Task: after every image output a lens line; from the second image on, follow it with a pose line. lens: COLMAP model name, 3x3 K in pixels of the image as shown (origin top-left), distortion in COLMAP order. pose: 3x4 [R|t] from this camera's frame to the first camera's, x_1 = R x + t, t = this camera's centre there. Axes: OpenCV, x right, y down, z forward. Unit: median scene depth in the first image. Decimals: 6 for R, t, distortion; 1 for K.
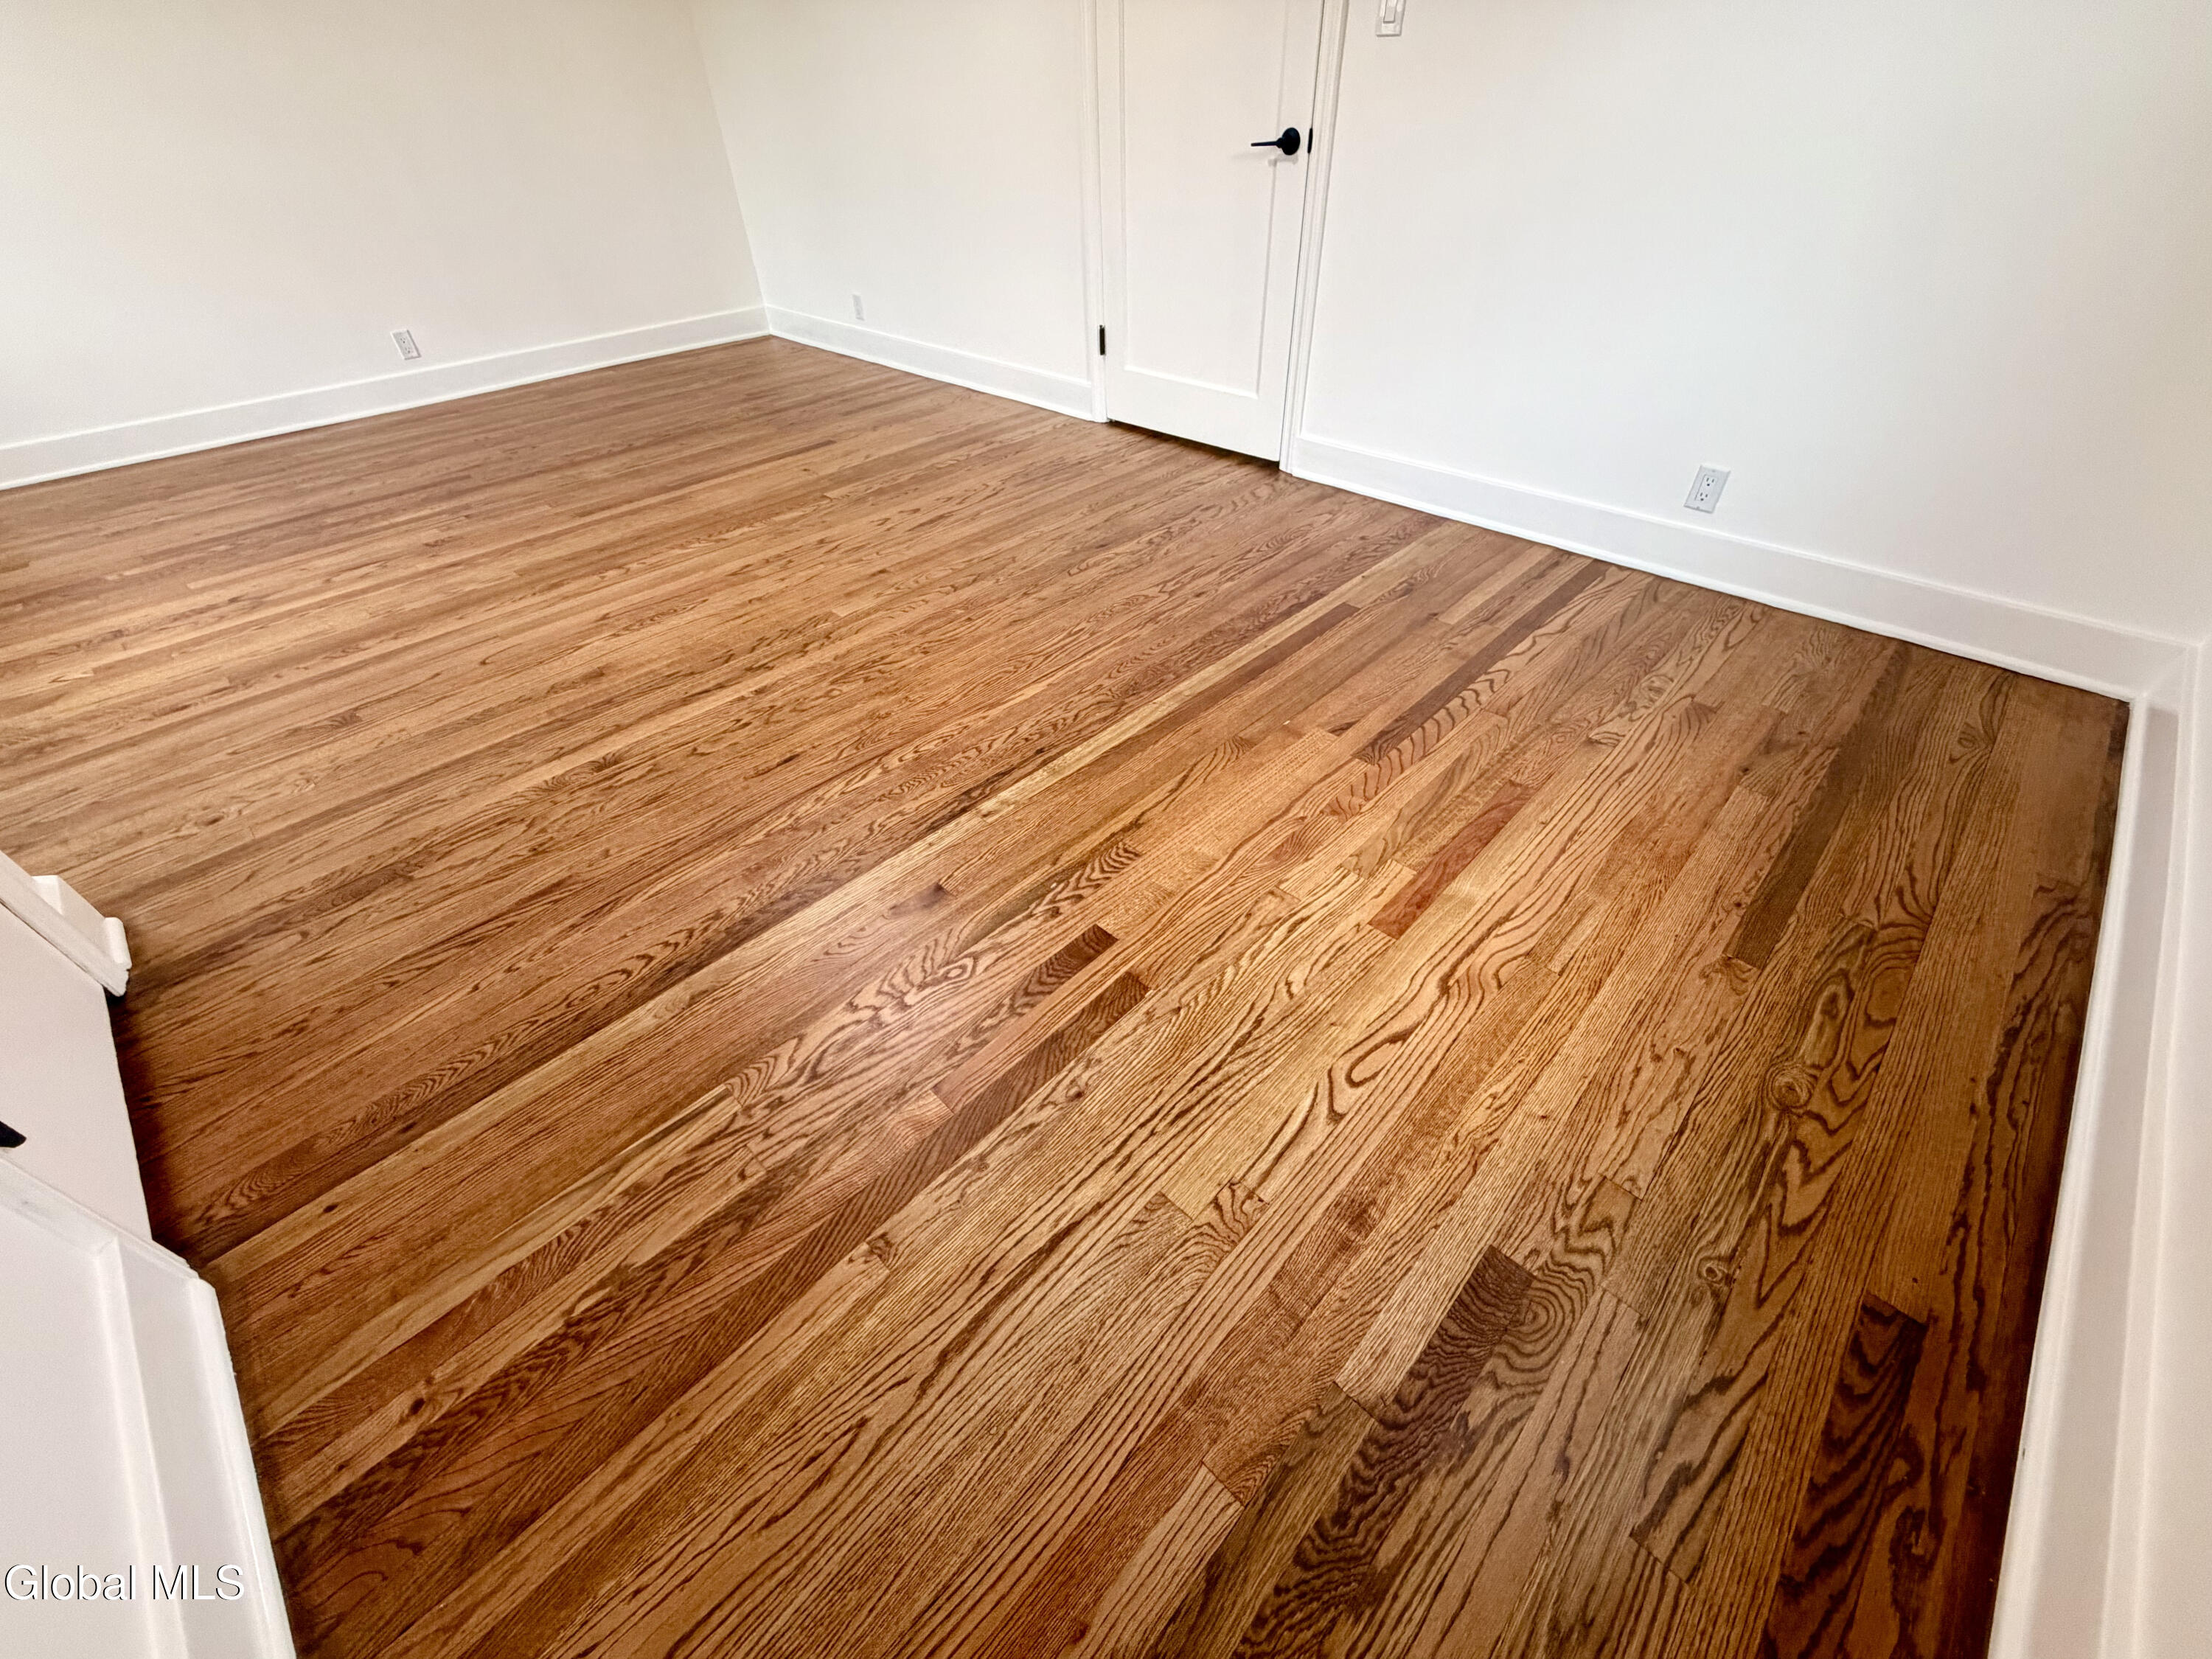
lens RADIAL K [[882.5, 0, 1098.4], [0, 882.5, 829.7], [0, 0, 1]] dist [-0.000057, 0.000044]
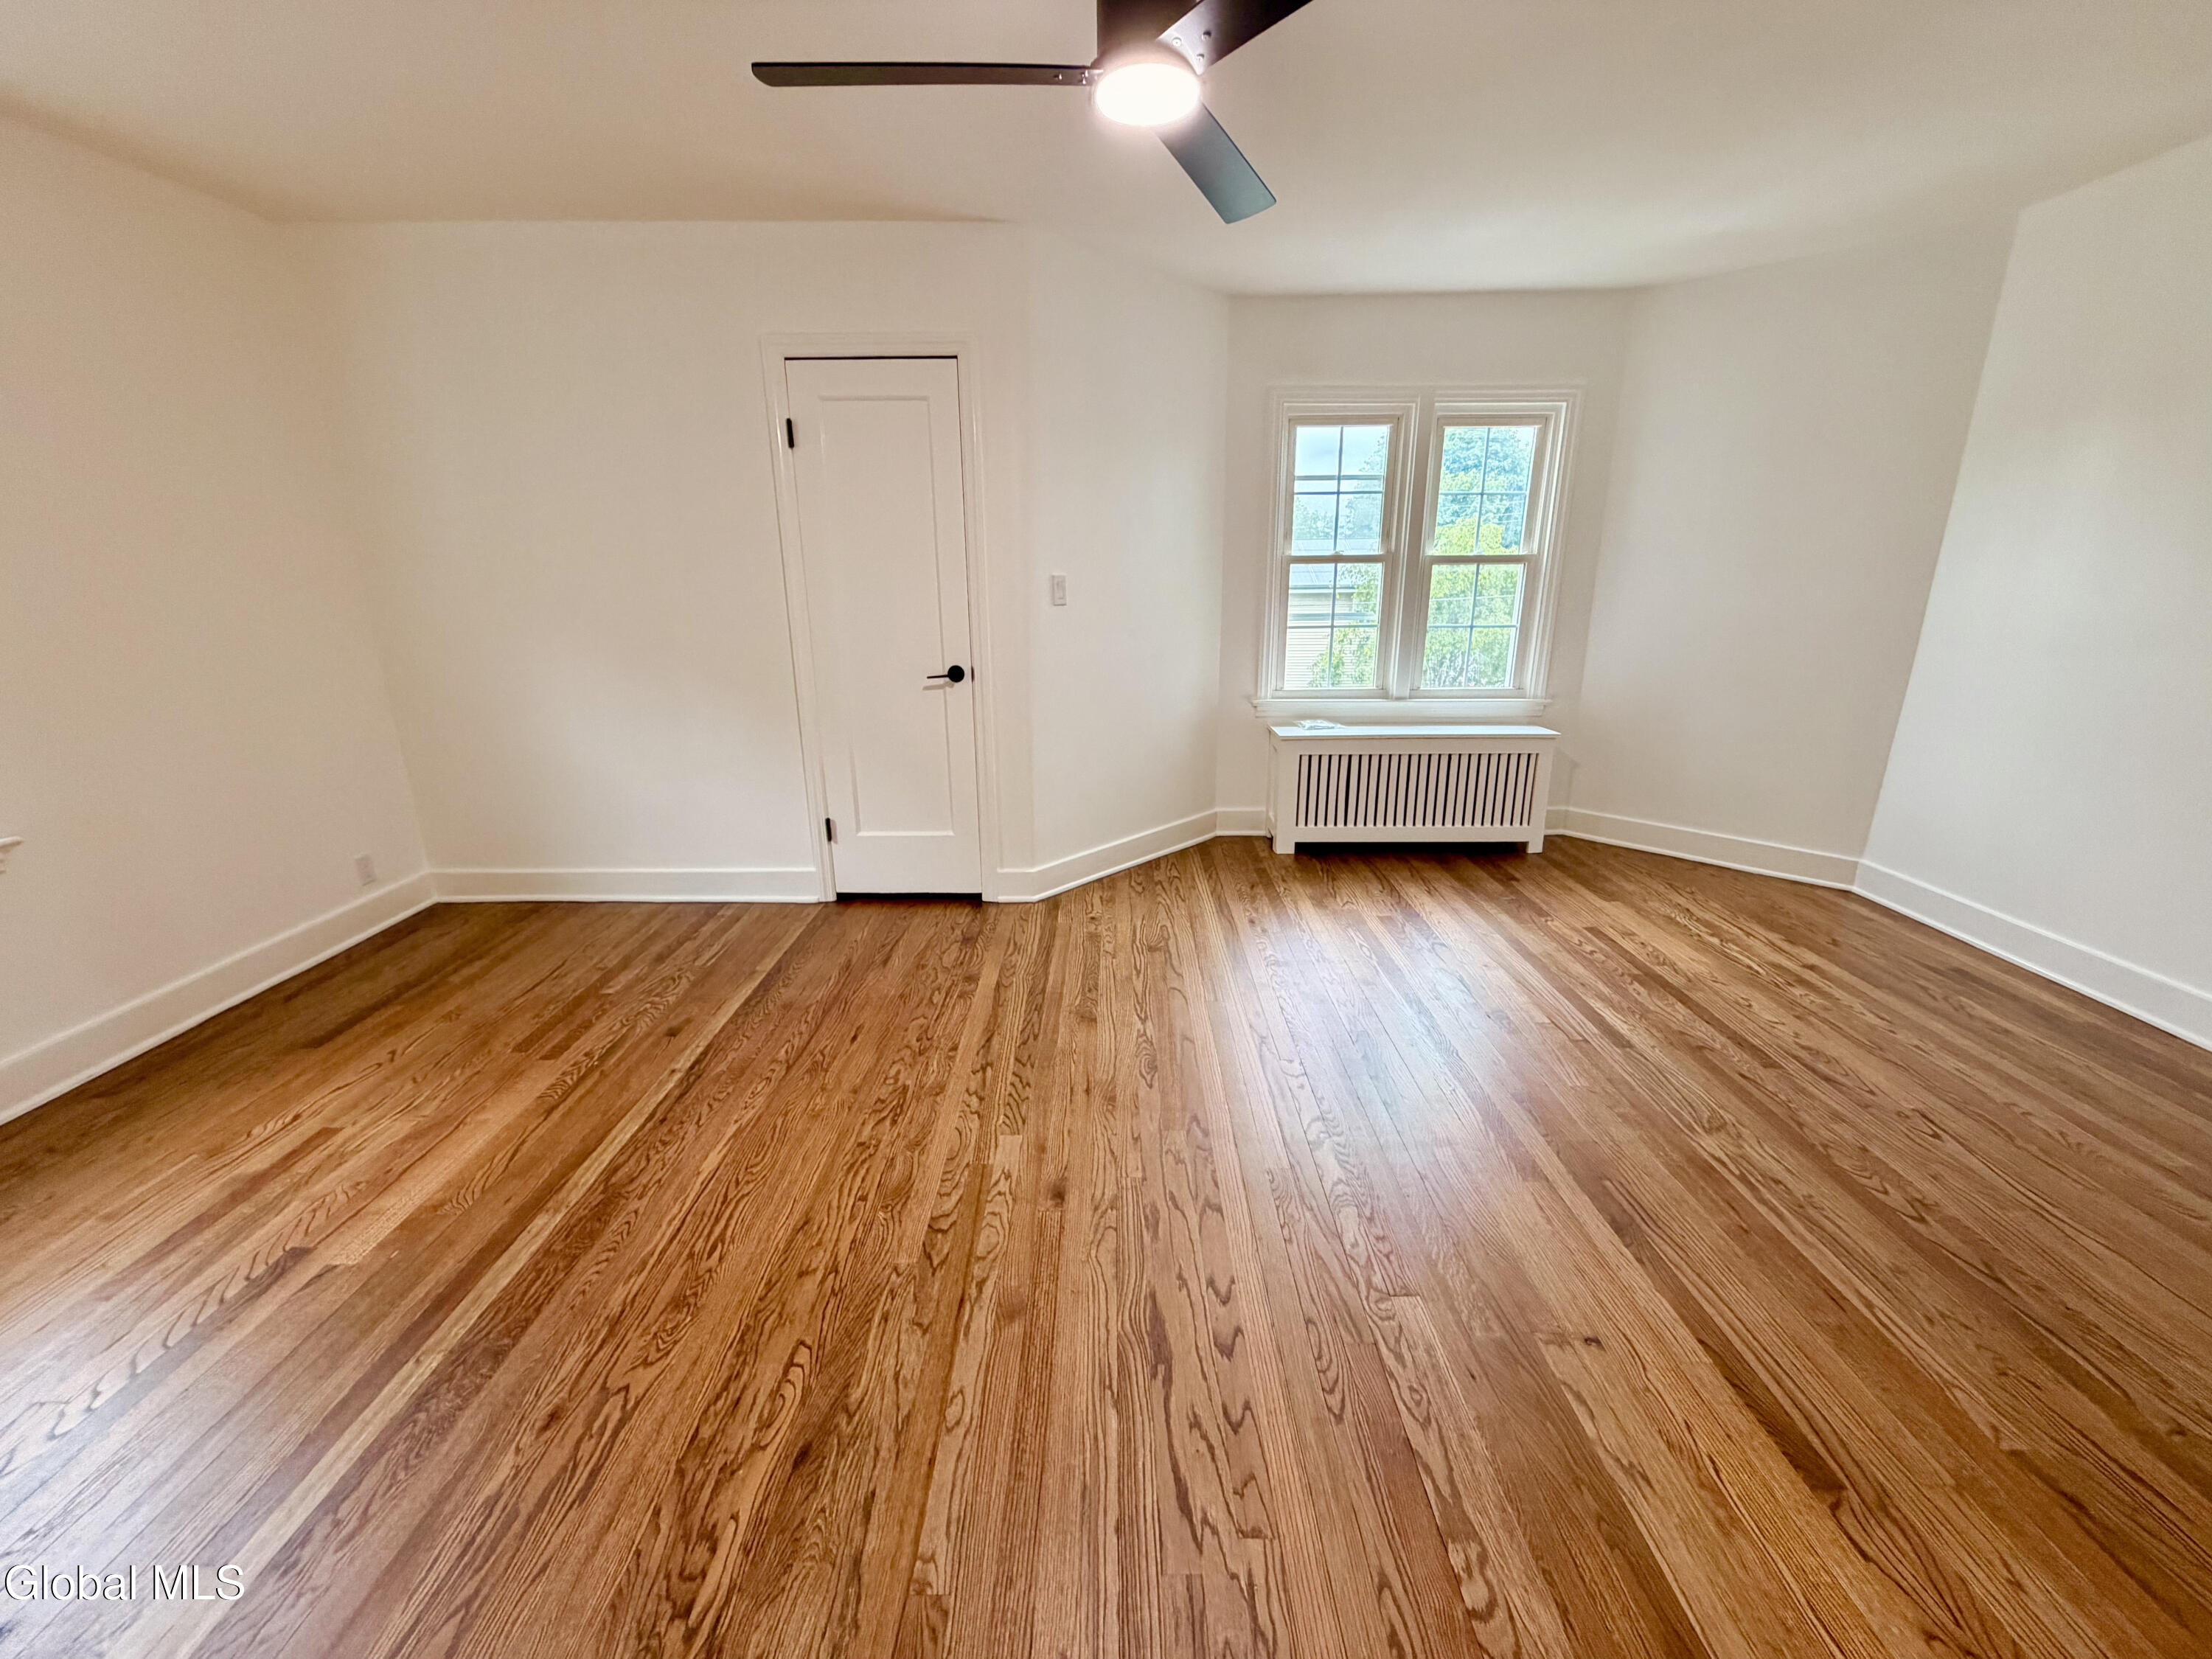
lens RADIAL K [[882.5, 0, 1098.4], [0, 882.5, 829.7], [0, 0, 1]] dist [-0.000057, 0.000044]
pose [[-0.728945, 0.226156, -0.646137, 0.170660], [-0.424781, 0.590746, 0.685989, -1.283867], [0.536843, 0.774514, -0.334555, 1.325088]]
